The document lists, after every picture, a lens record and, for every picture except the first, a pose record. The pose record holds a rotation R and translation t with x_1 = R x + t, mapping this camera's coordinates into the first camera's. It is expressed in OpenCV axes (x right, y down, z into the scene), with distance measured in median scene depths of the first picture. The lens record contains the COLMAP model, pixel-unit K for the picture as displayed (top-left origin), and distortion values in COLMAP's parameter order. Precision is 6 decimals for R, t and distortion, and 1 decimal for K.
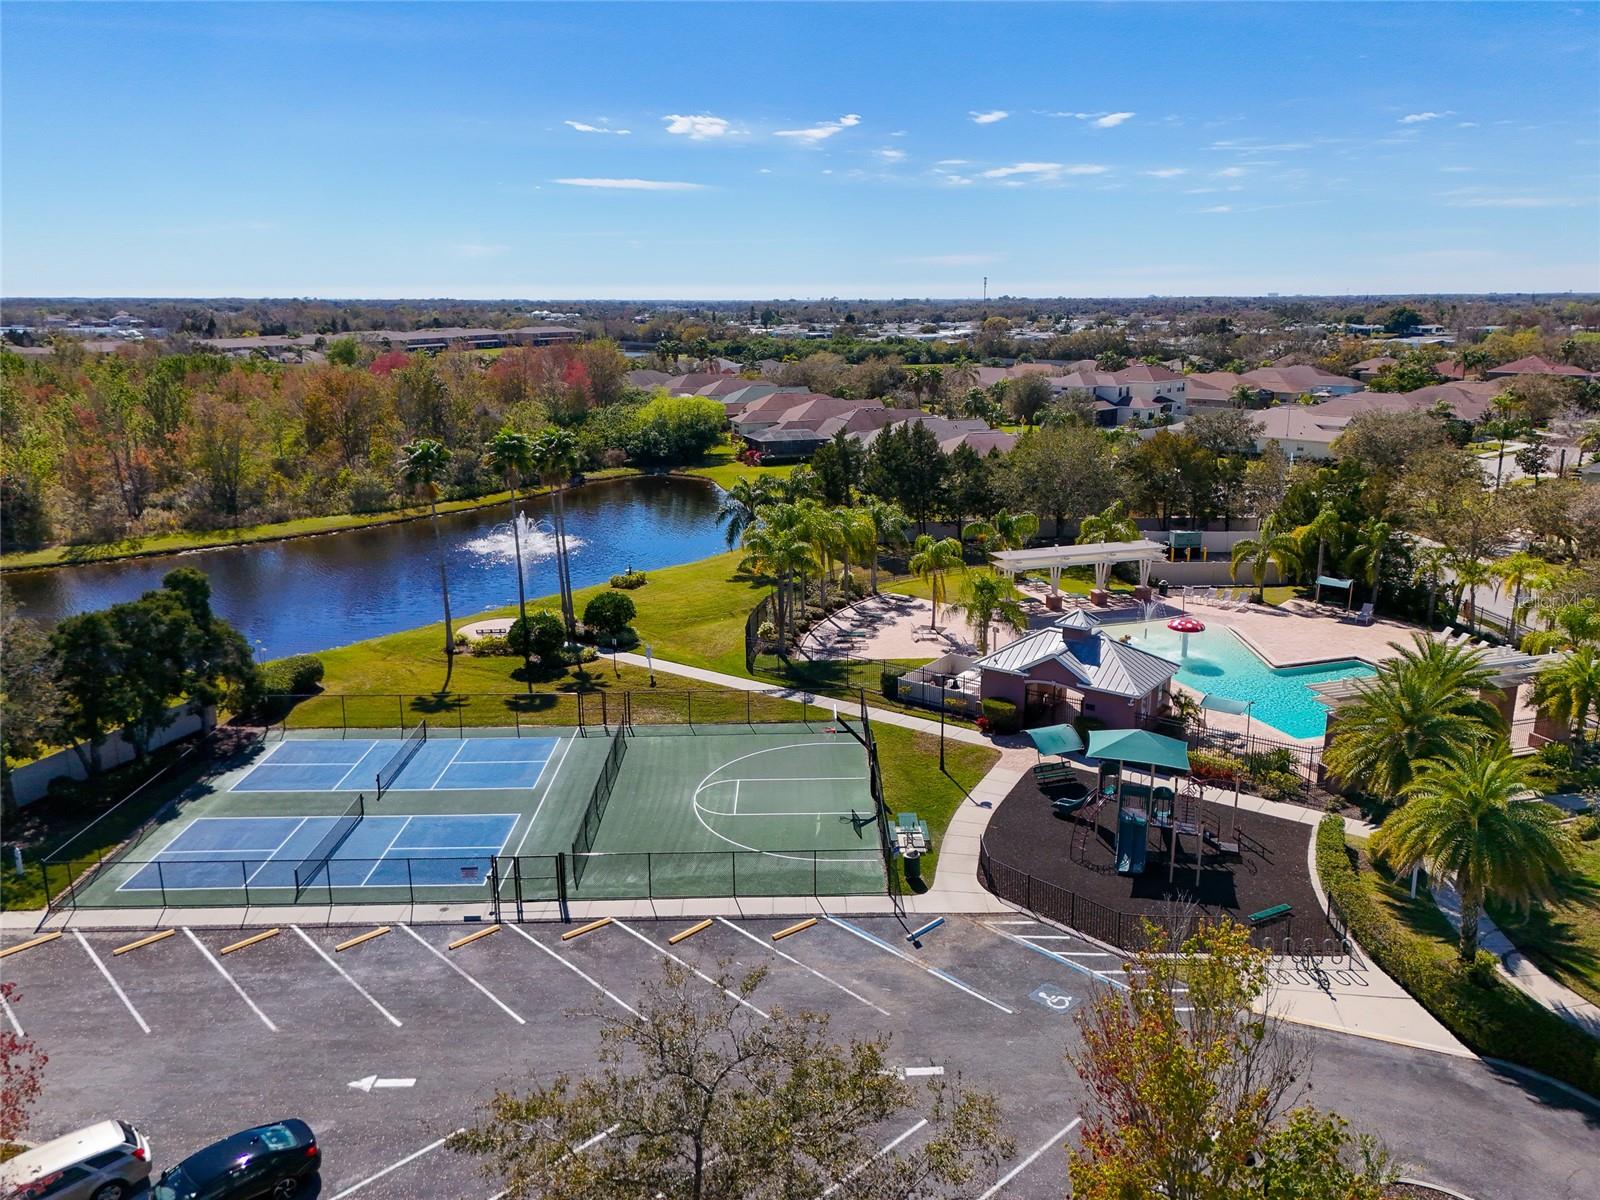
lens RADIAL K [[1166.7, 0, 800.0], [0, 1166.7, 600.0], [0, 0, 1]] dist [0.081100, -0.070018]
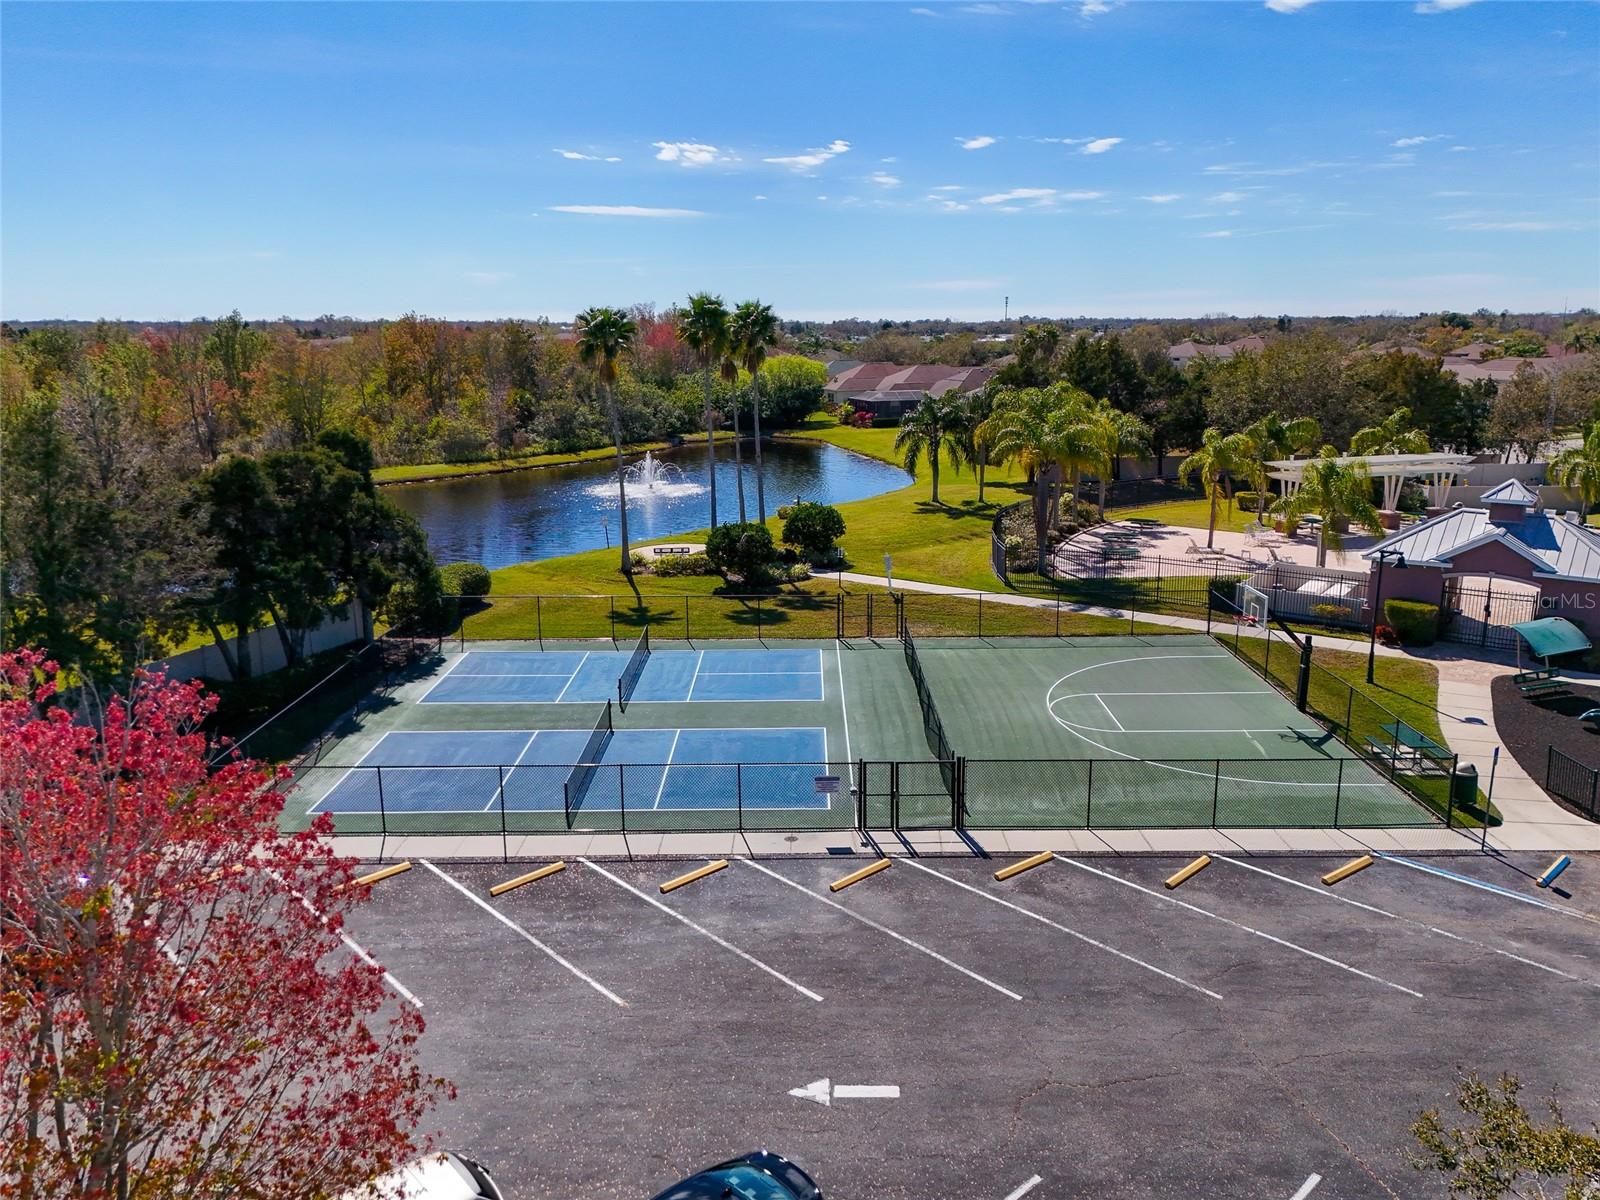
lens RADIAL K [[1166.7, 0, 800.0], [0, 1166.7, 600.0], [0, 0, 1]] dist [0.081100, -0.070018]
pose [[0.999938, -0.000050, -0.011167, -0.217916], [-0.000184, 0.999779, -0.021021, 0.104620], [0.011165, 0.021022, 0.999717, 0.244020]]
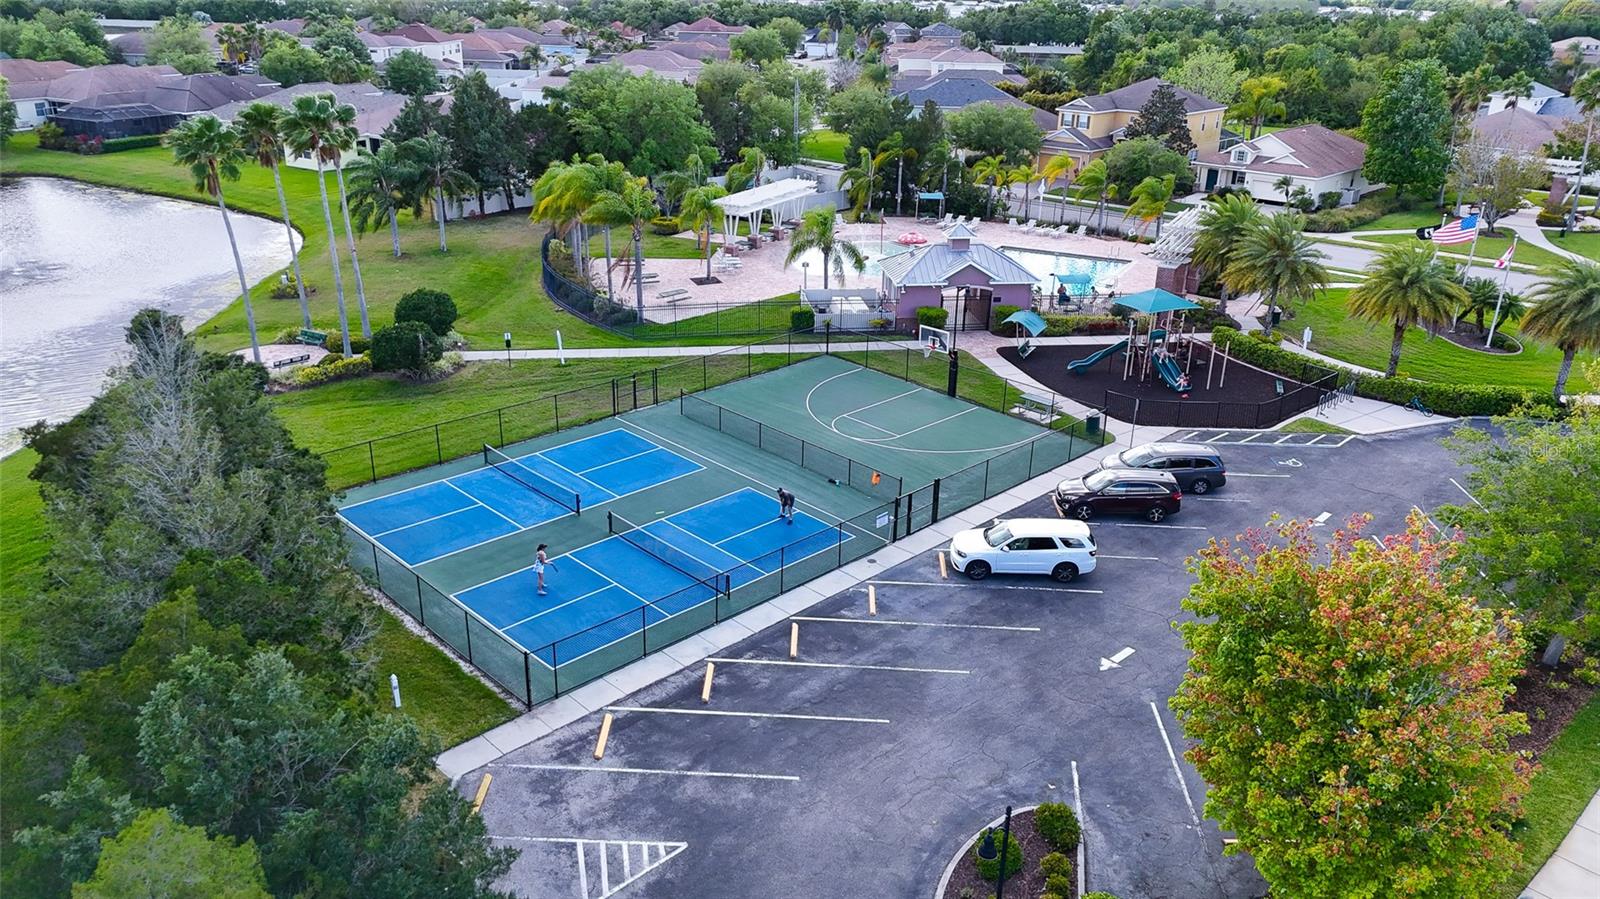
lens RADIAL K [[1148.4, 0, 800.0], [0, 1148.4, 449.5], [0, 0, 1]] dist [0.174167, -0.394703]
pose [[0.721802, -0.248243, 0.646047, -0.731478], [0.152324, 0.967552, 0.201596, -0.032627], [-0.675129, -0.047104, 0.736195, 0.233556]]
